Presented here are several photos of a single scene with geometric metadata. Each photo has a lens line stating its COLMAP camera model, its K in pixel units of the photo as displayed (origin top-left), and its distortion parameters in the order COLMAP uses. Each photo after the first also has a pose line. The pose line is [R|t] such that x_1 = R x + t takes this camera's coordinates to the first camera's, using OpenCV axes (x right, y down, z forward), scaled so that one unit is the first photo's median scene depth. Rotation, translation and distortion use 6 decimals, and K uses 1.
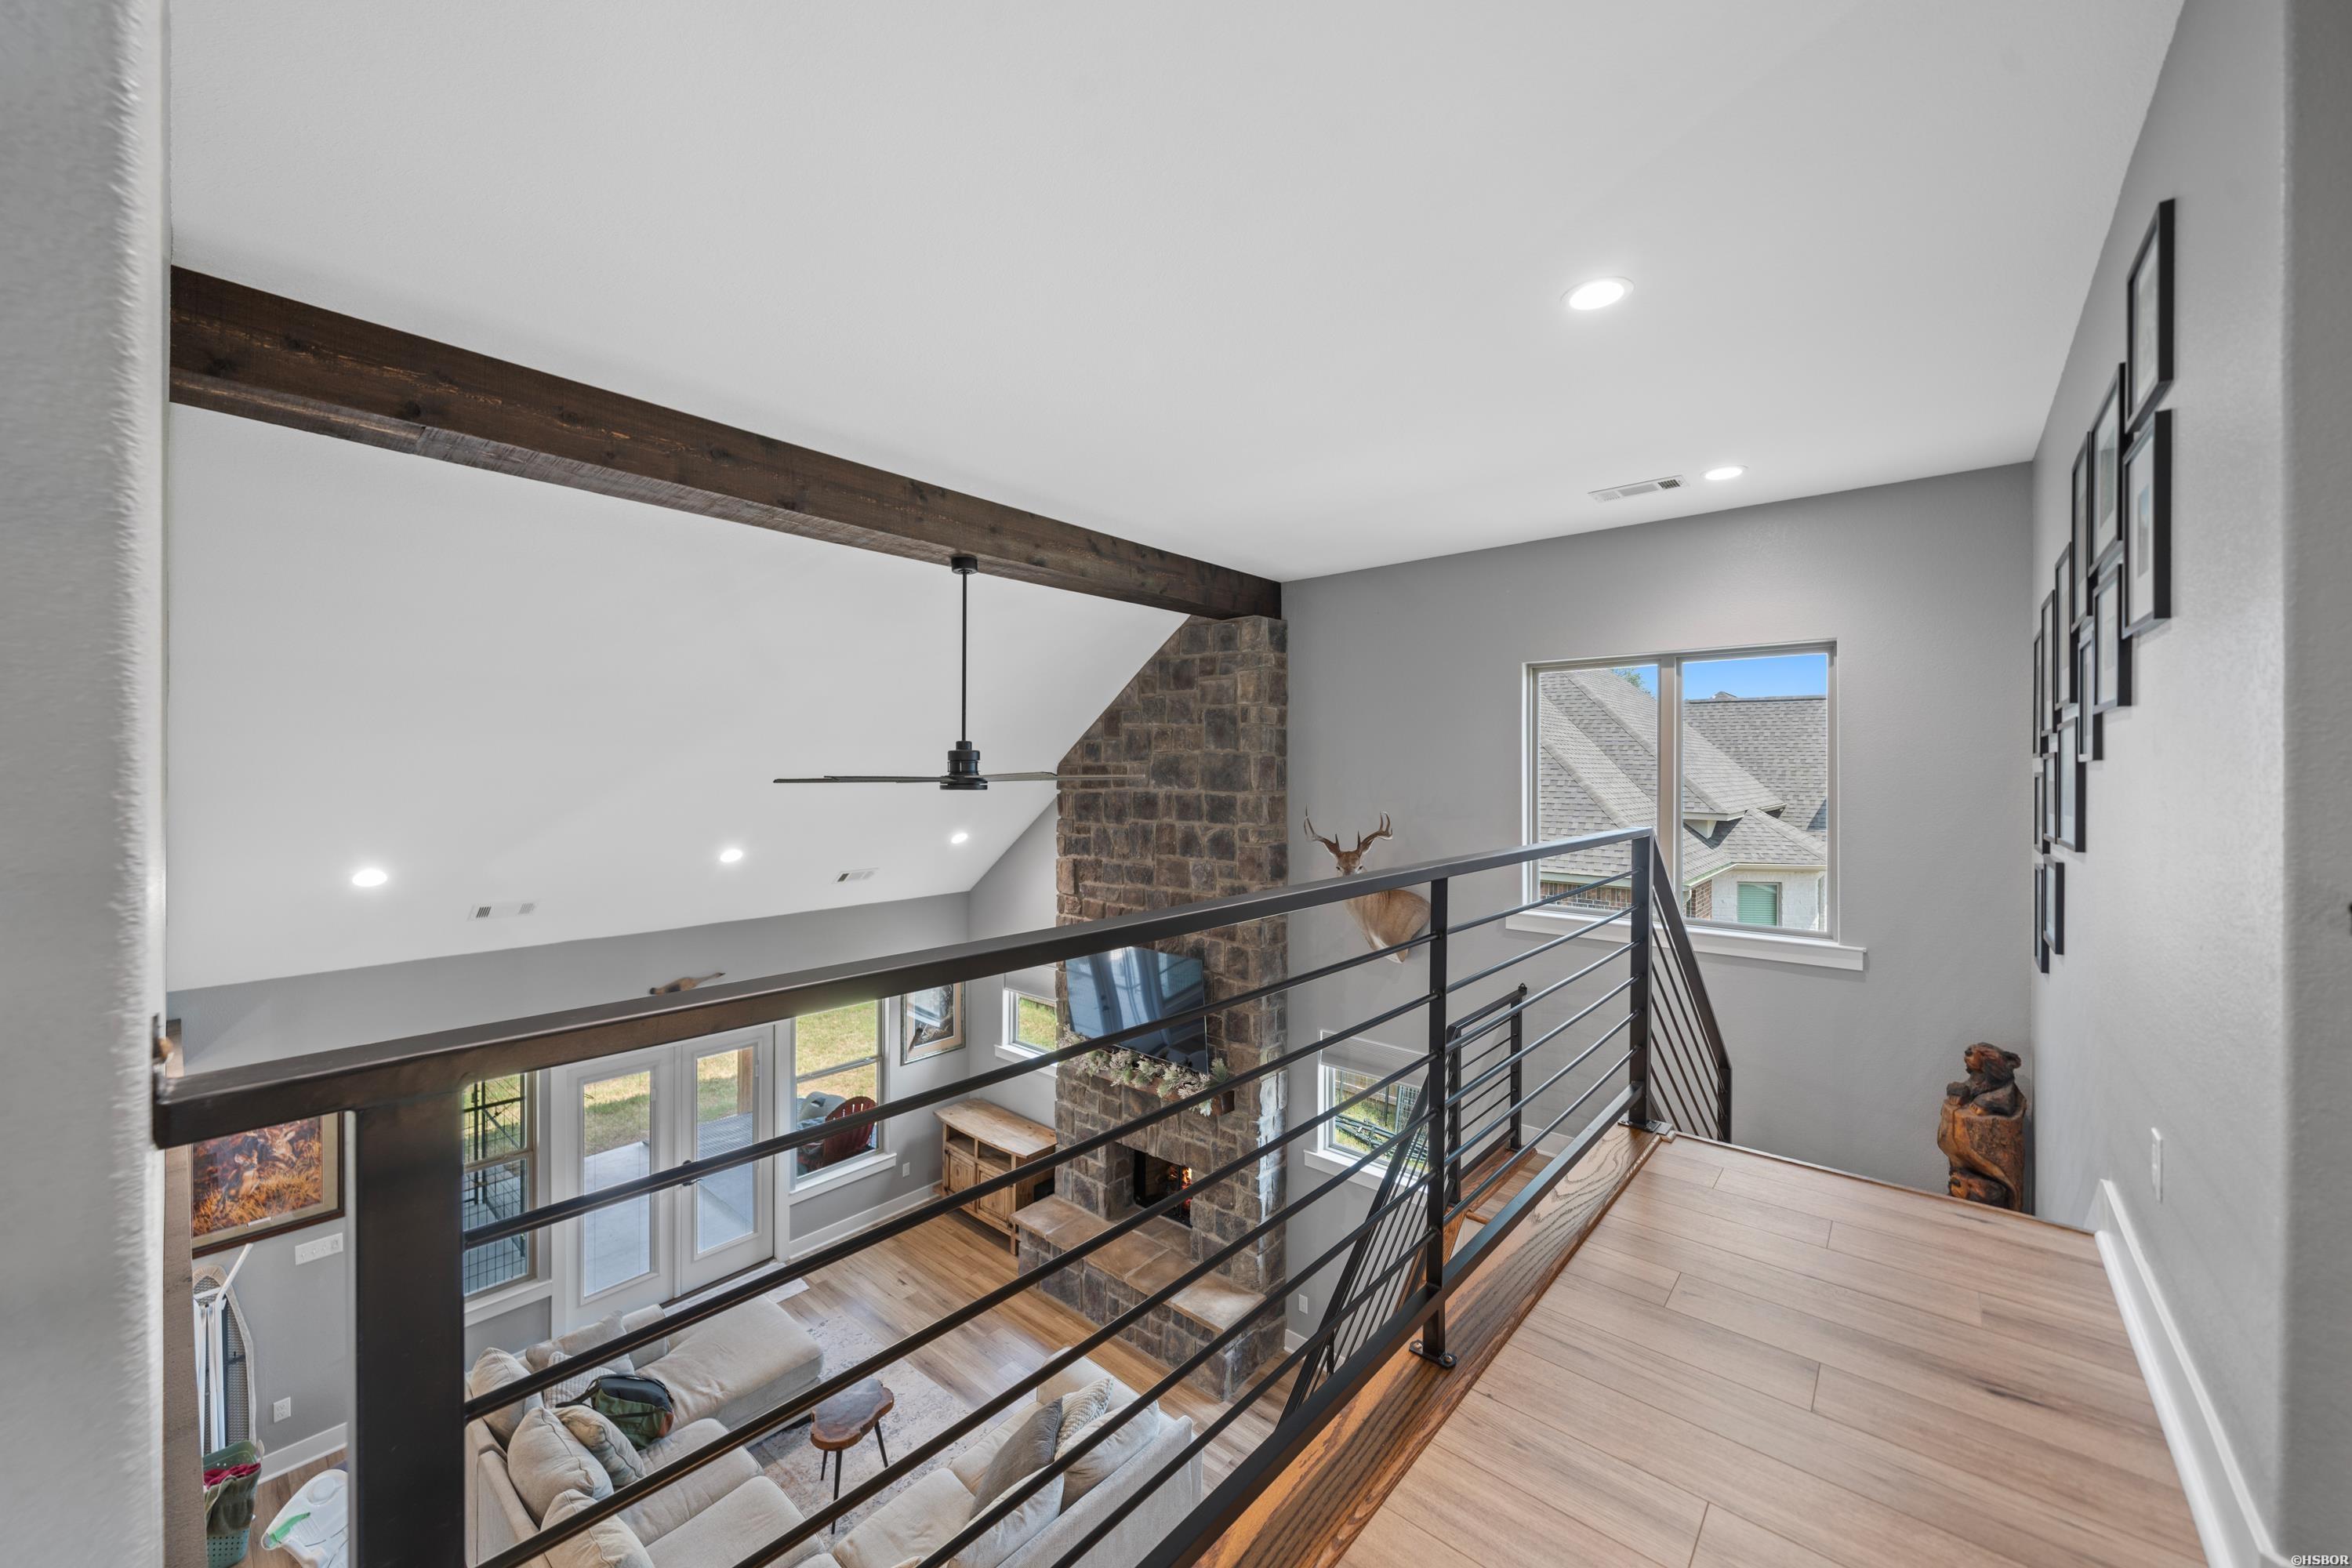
lens RADIAL K [[878.9, 0, 1163.2], [0, 878.9, 767.8], [0, 0, 1]] dist [-0.001951, -0.000089]
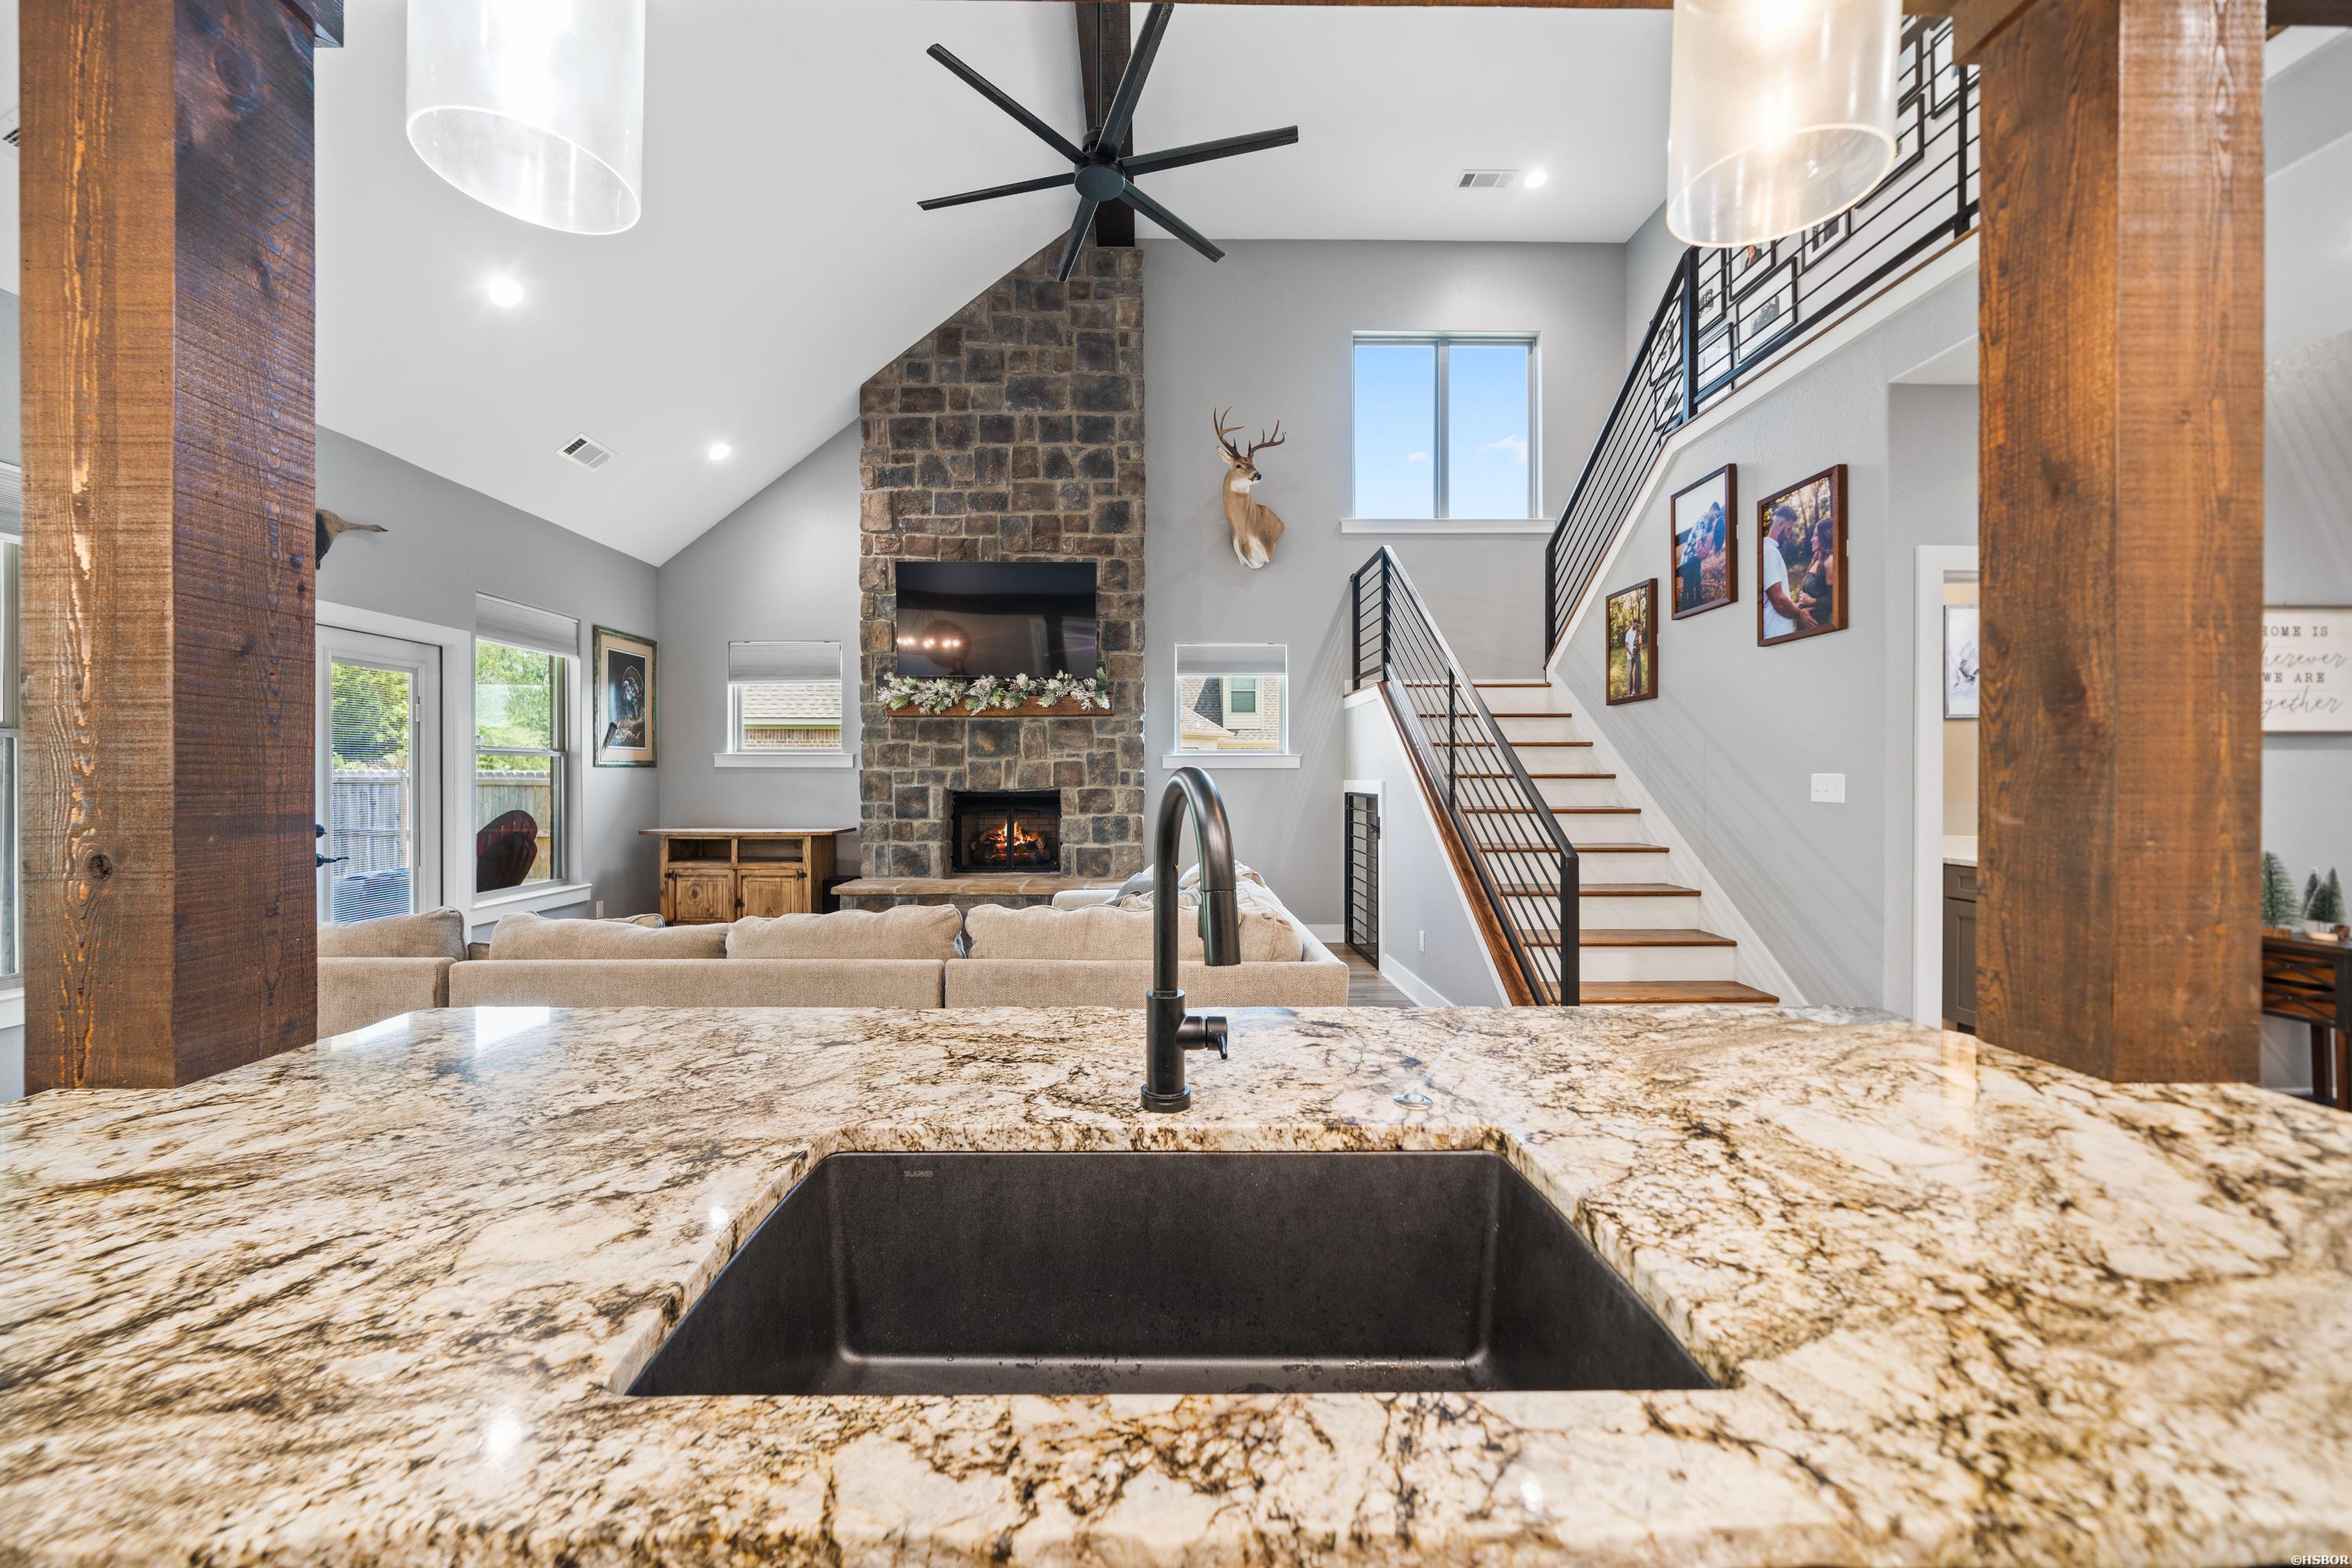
lens RADIAL K [[840.5, 0, 1141.7], [0, 840.5, 775.8], [0, 0, 1]] dist [-0.001985, -0.000154]
pose [[0.746506, -0.002954, 0.665372, -0.542167], [0.001909, 0.999996, 0.002298, 0.443042], [-0.665376, -0.000445, 0.746508, 0.219900]]
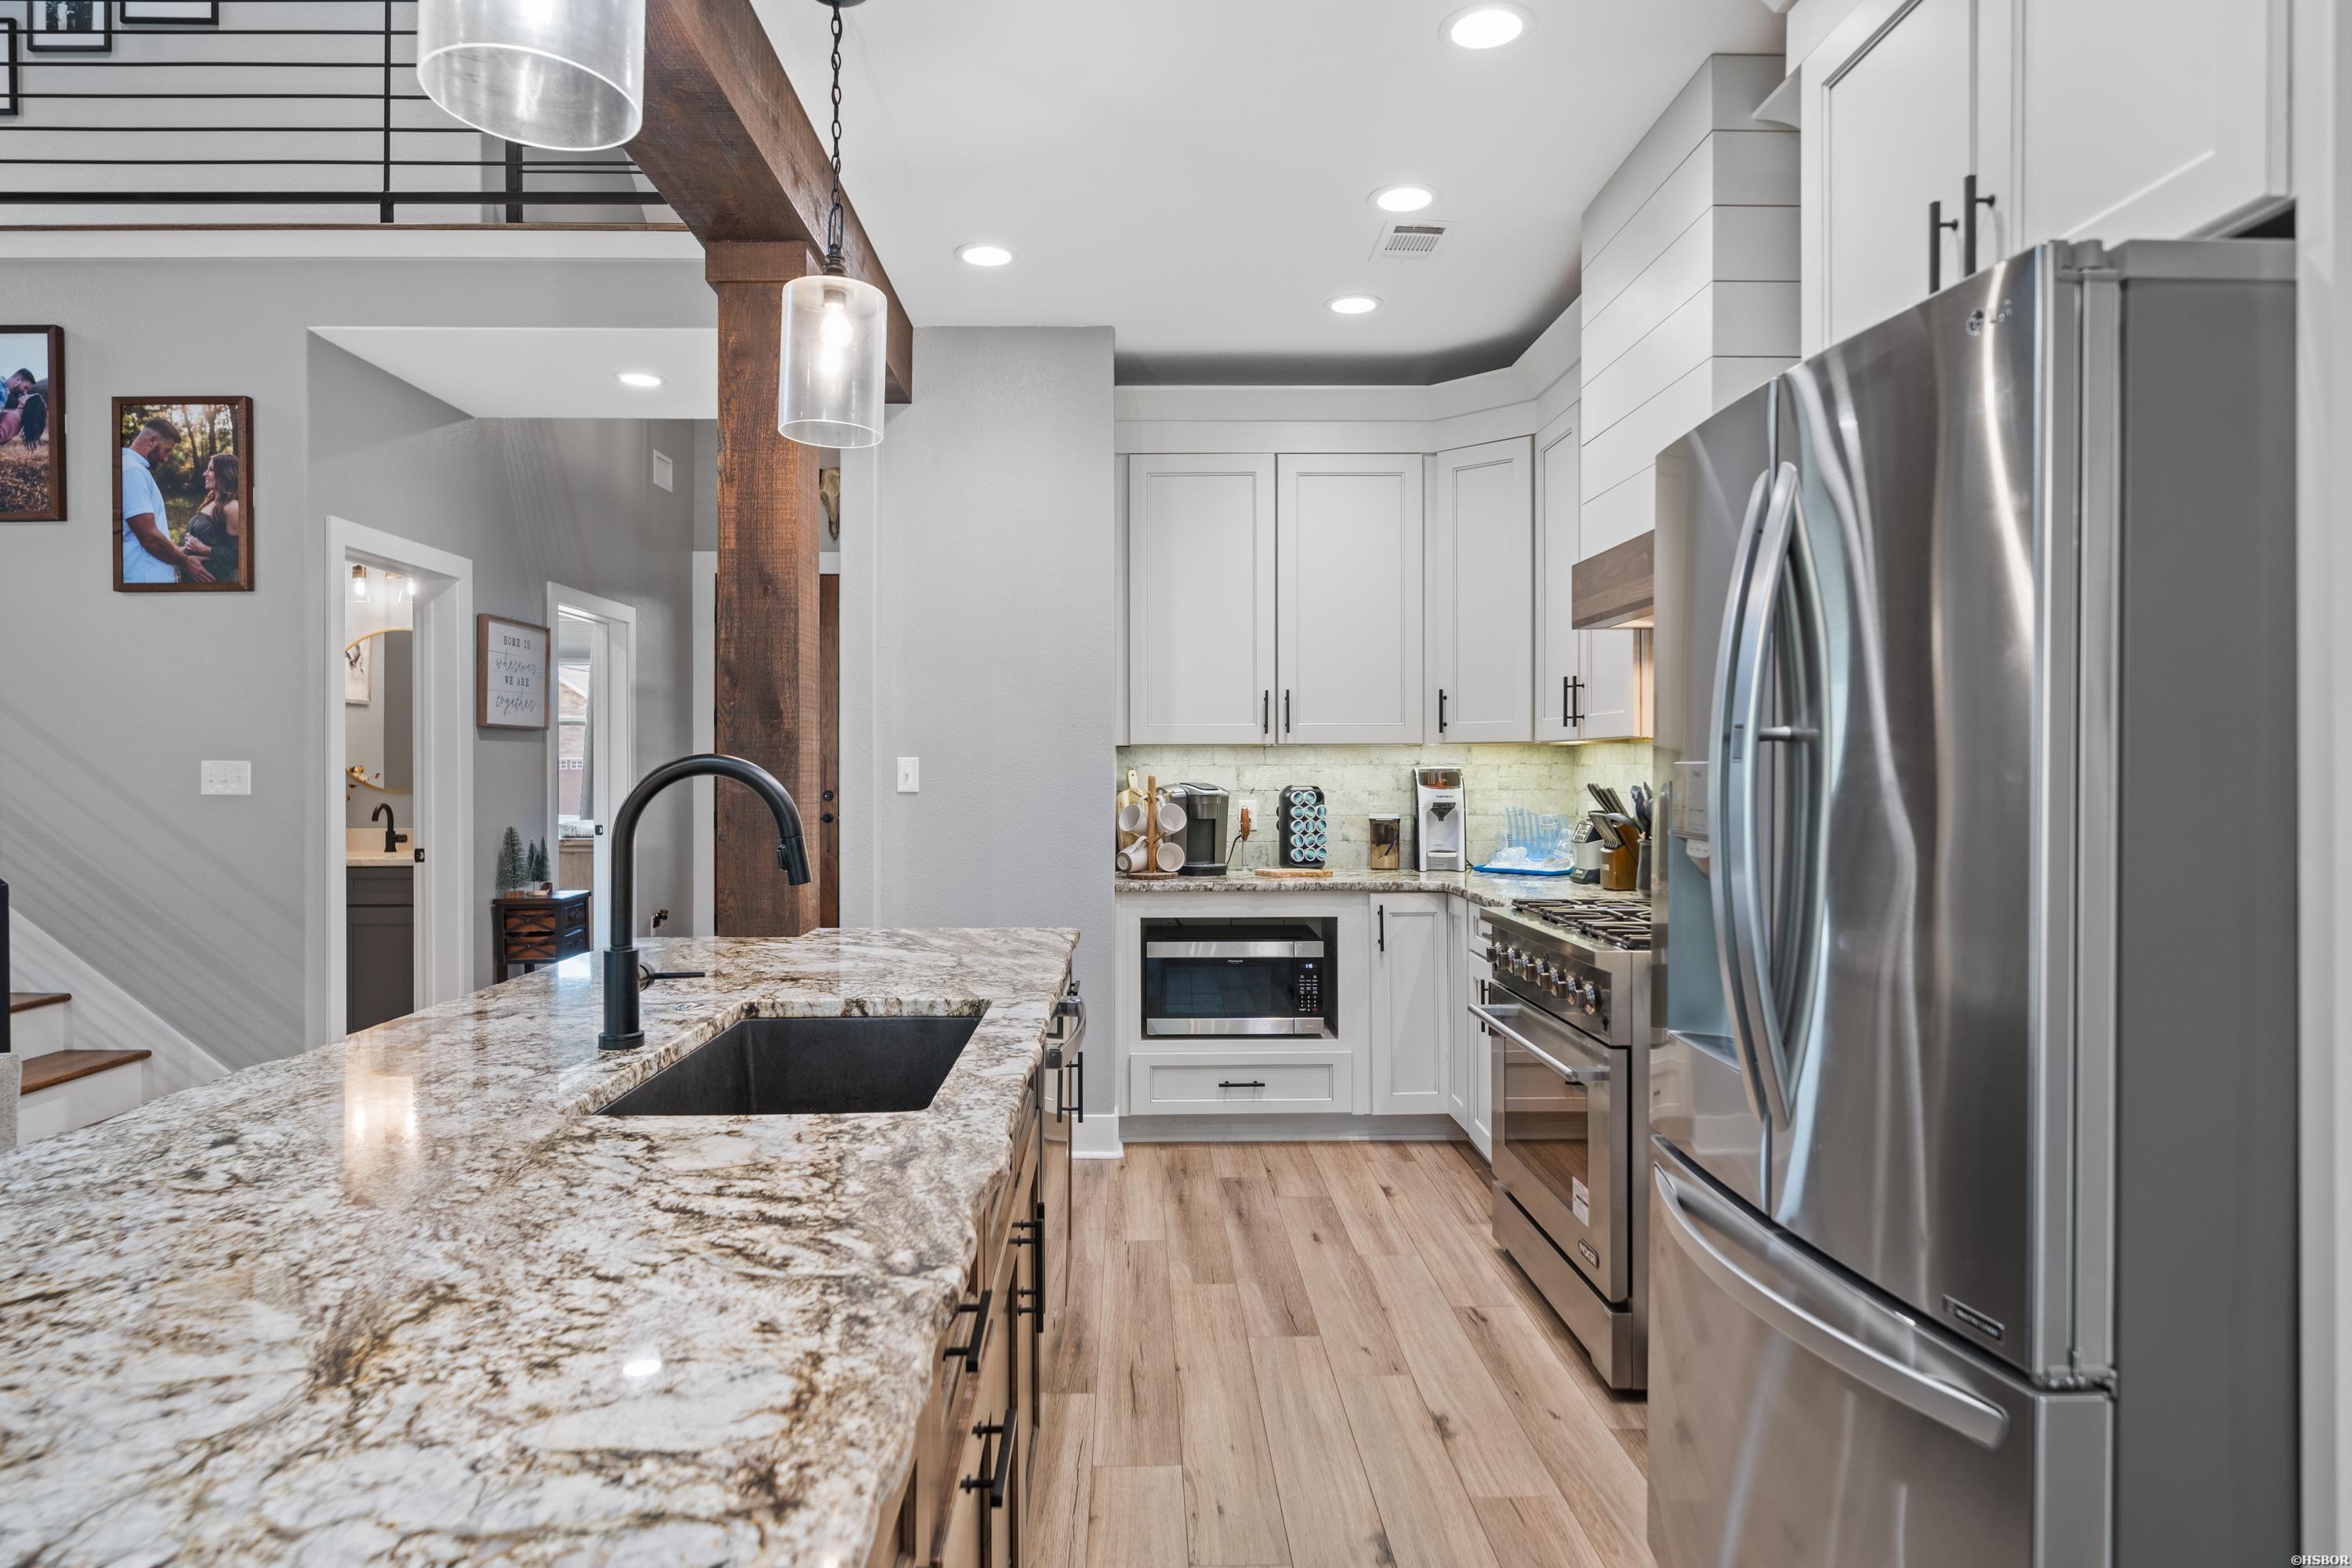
lens RADIAL K [[1792.5, 0, 1176.0], [0, 1792.5, 784.0], [0, 0, 1]] dist [-0.009168, -0.006253]
pose [[-0.702762, -0.009649, 0.711360, -0.875487], [-0.002022, 0.999931, 0.011566, 0.444004], [-0.711423, 0.006689, -0.702733, 0.620973]]
